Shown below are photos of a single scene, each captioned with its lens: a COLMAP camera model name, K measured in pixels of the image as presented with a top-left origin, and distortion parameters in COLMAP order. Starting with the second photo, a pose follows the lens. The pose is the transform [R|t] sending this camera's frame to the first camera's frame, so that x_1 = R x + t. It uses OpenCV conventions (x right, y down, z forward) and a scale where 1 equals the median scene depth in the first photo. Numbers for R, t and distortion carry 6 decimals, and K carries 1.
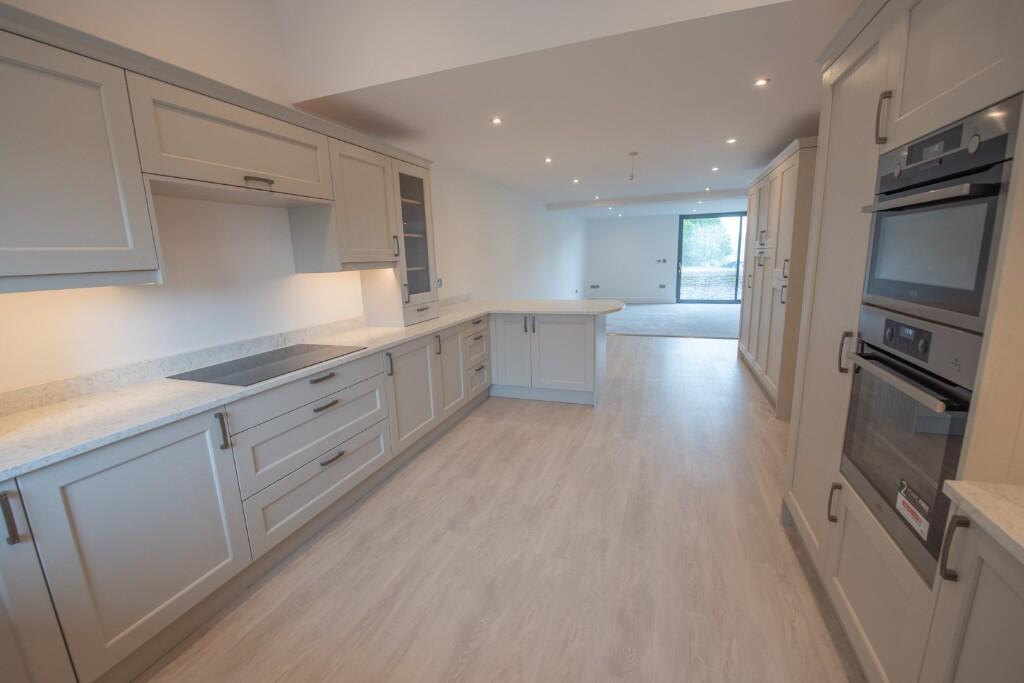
lens RADIAL K [[429.9, 0, 499.1], [0, 429.9, 339.9], [0, 0, 1]] dist [-0.020322, -0.000186]
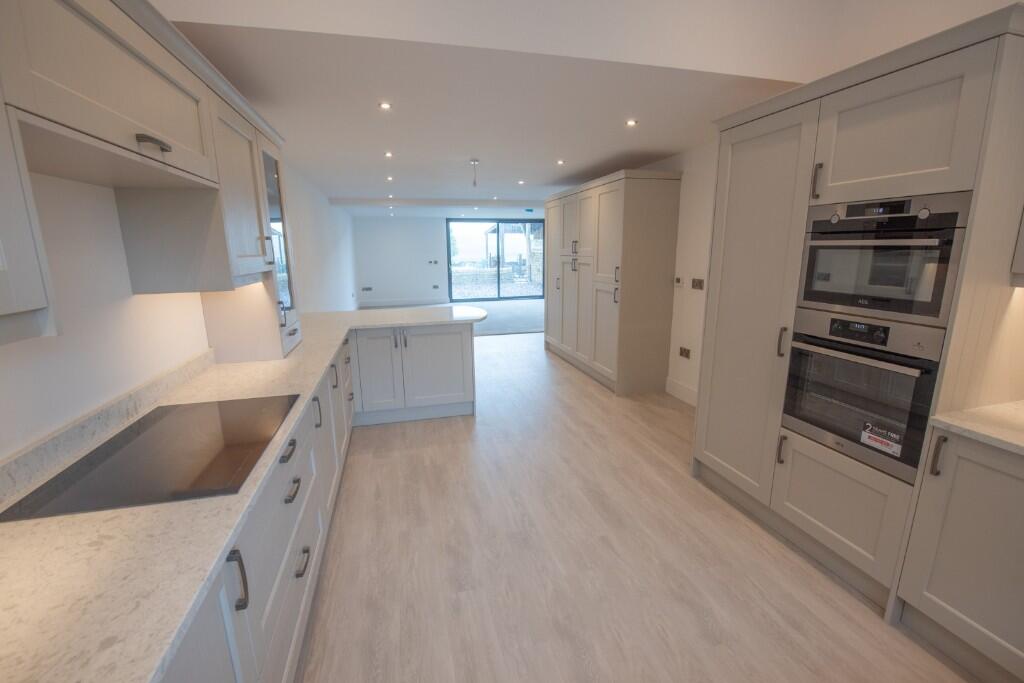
lens RADIAL K [[440.9, 0, 512.0], [0, 440.9, 341.5], [0, 0, 1]] dist [-0.021288, -0.000241]
pose [[0.812645, -0.096985, 0.574632, -0.397218], [0.095423, 0.994891, 0.032968, -0.056743], [-0.574893, 0.028042, 0.817748, 0.176786]]
